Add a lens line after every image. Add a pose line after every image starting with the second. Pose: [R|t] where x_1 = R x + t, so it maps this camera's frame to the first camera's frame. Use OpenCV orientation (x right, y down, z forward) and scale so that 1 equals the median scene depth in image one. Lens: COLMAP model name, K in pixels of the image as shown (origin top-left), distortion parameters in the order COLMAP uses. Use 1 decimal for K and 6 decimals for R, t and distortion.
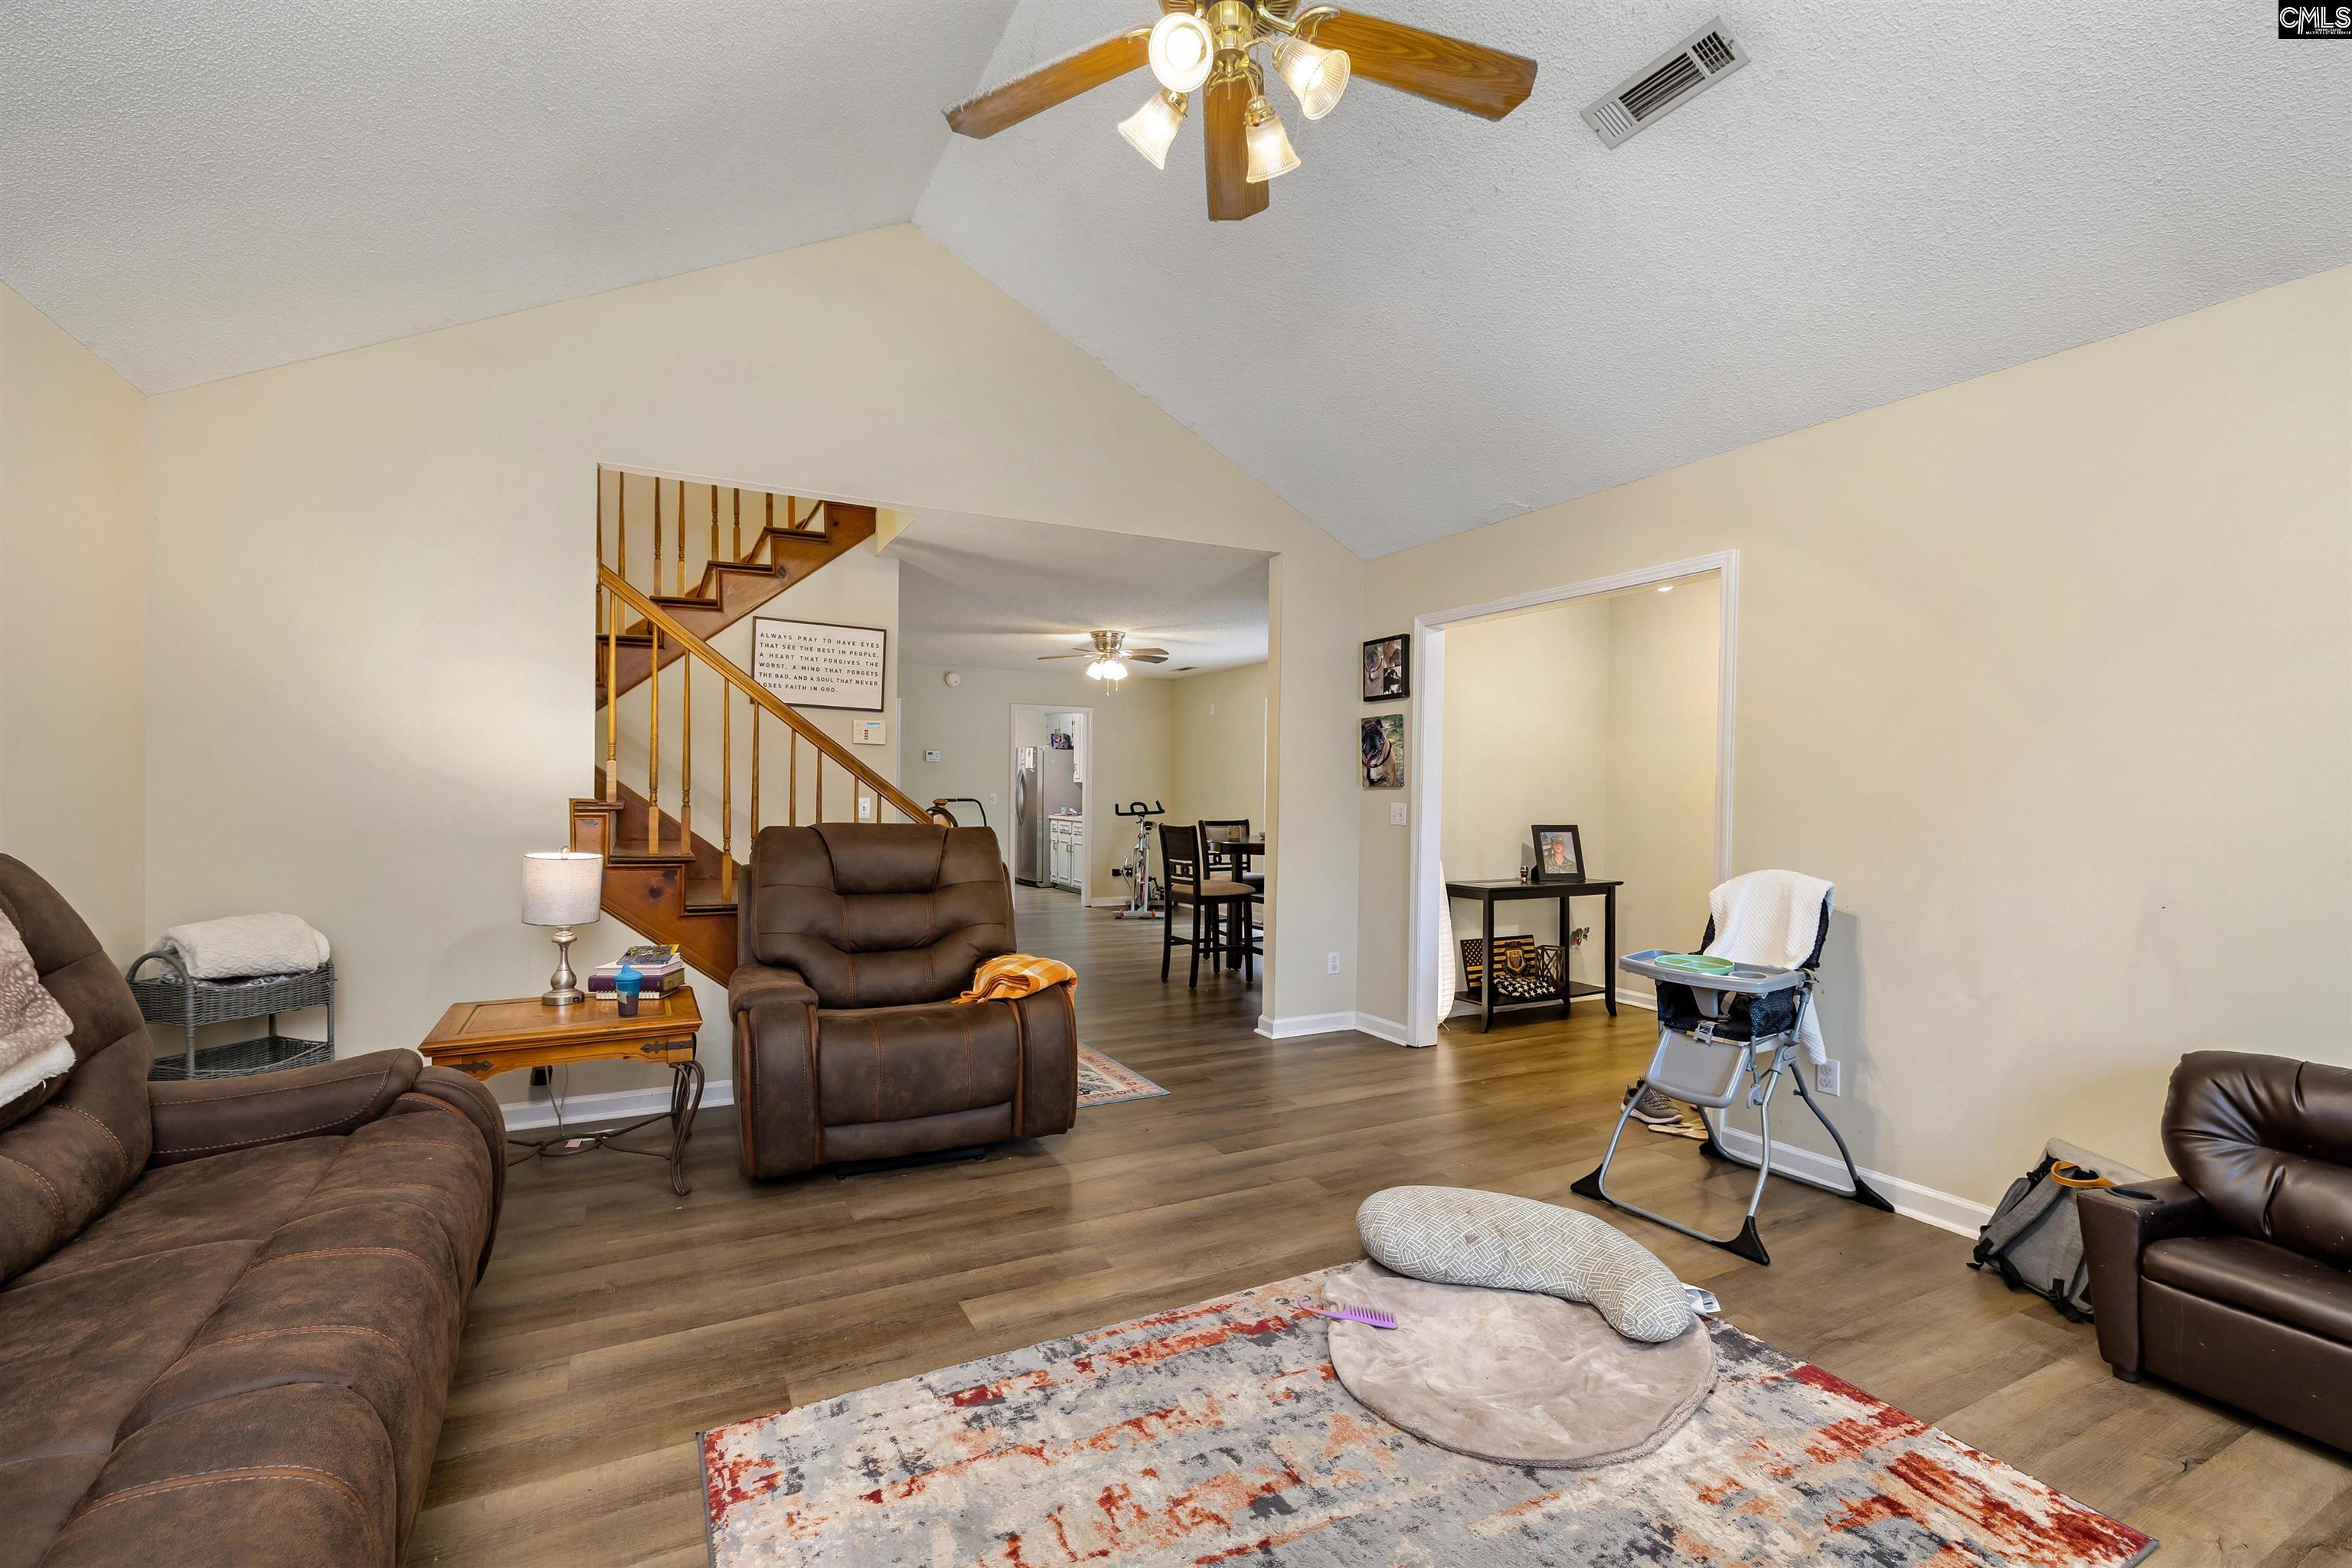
lens RADIAL K [[1046.3, 0, 1152.4], [0, 1046.3, 781.3], [0, 0, 1]] dist [0.000581, 0.000178]
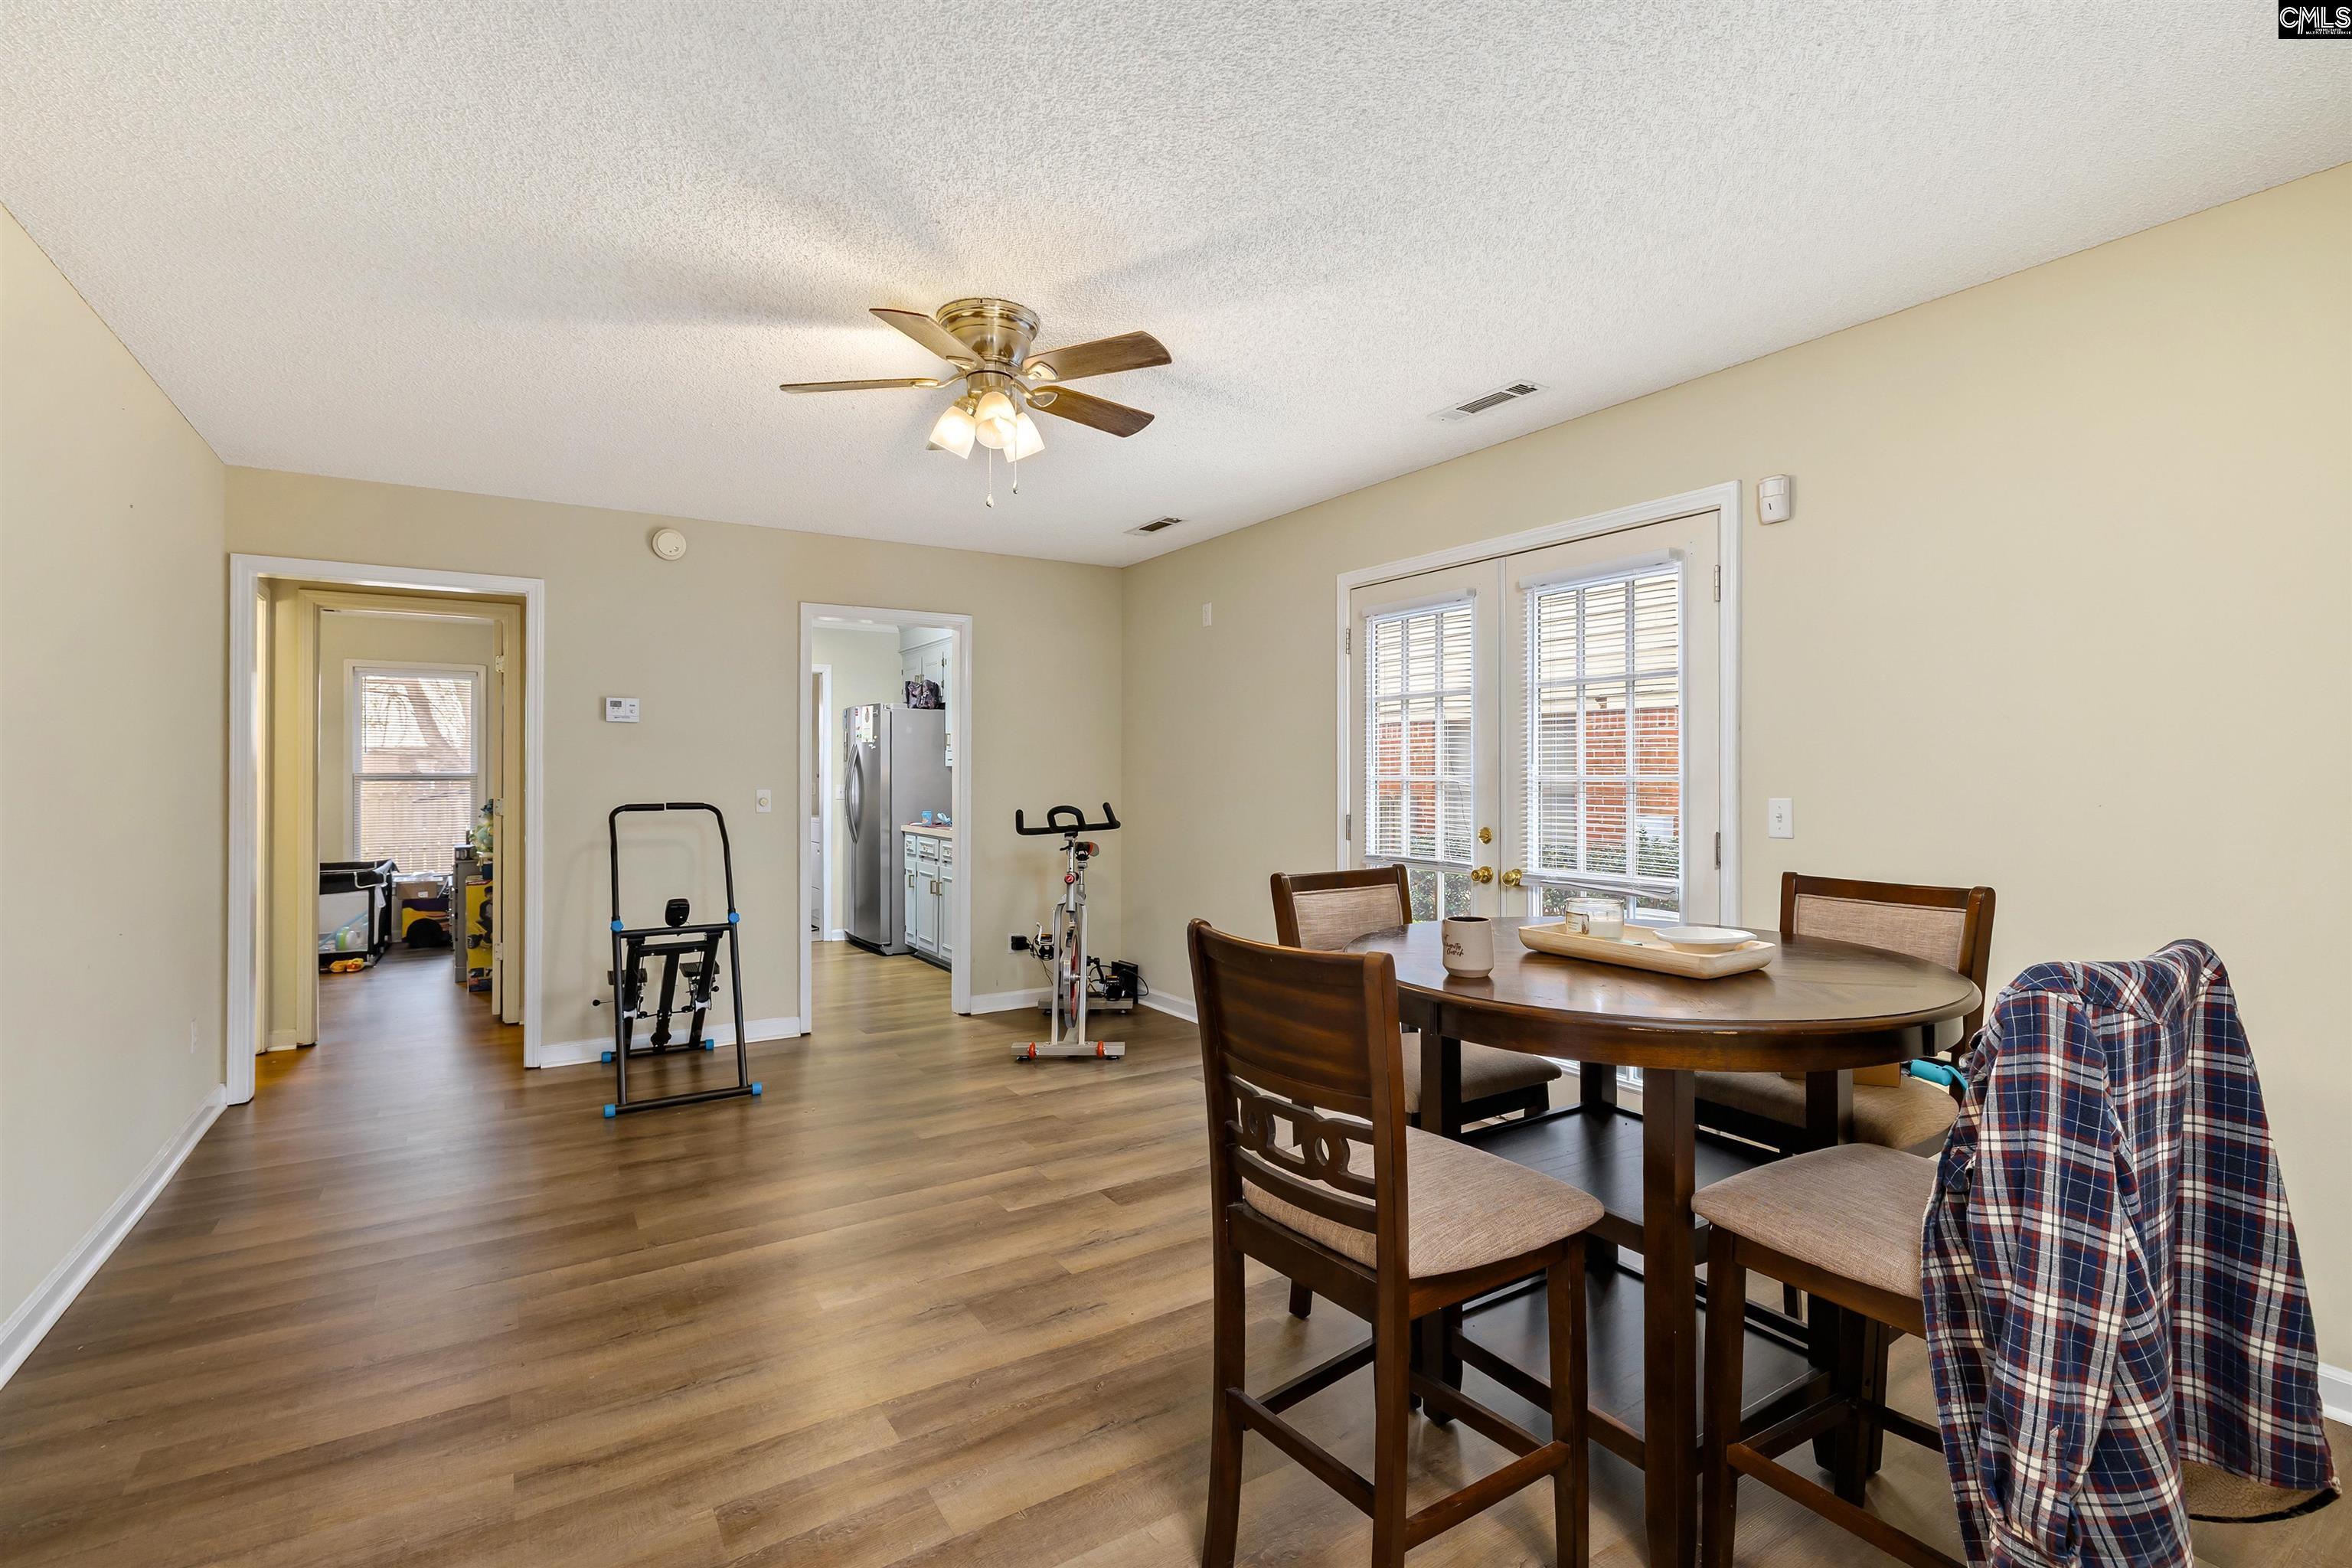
lens RADIAL K [[1046.3, 0, 1152.4], [0, 1046.3, 781.3], [0, 0, 1]] dist [0.000581, 0.000178]
pose [[0.996519, 0.000657, 0.083369, -0.013159], [-0.001200, 0.999978, 0.006467, 0.005564], [-0.083363, -0.006545, 0.996498, 0.507391]]
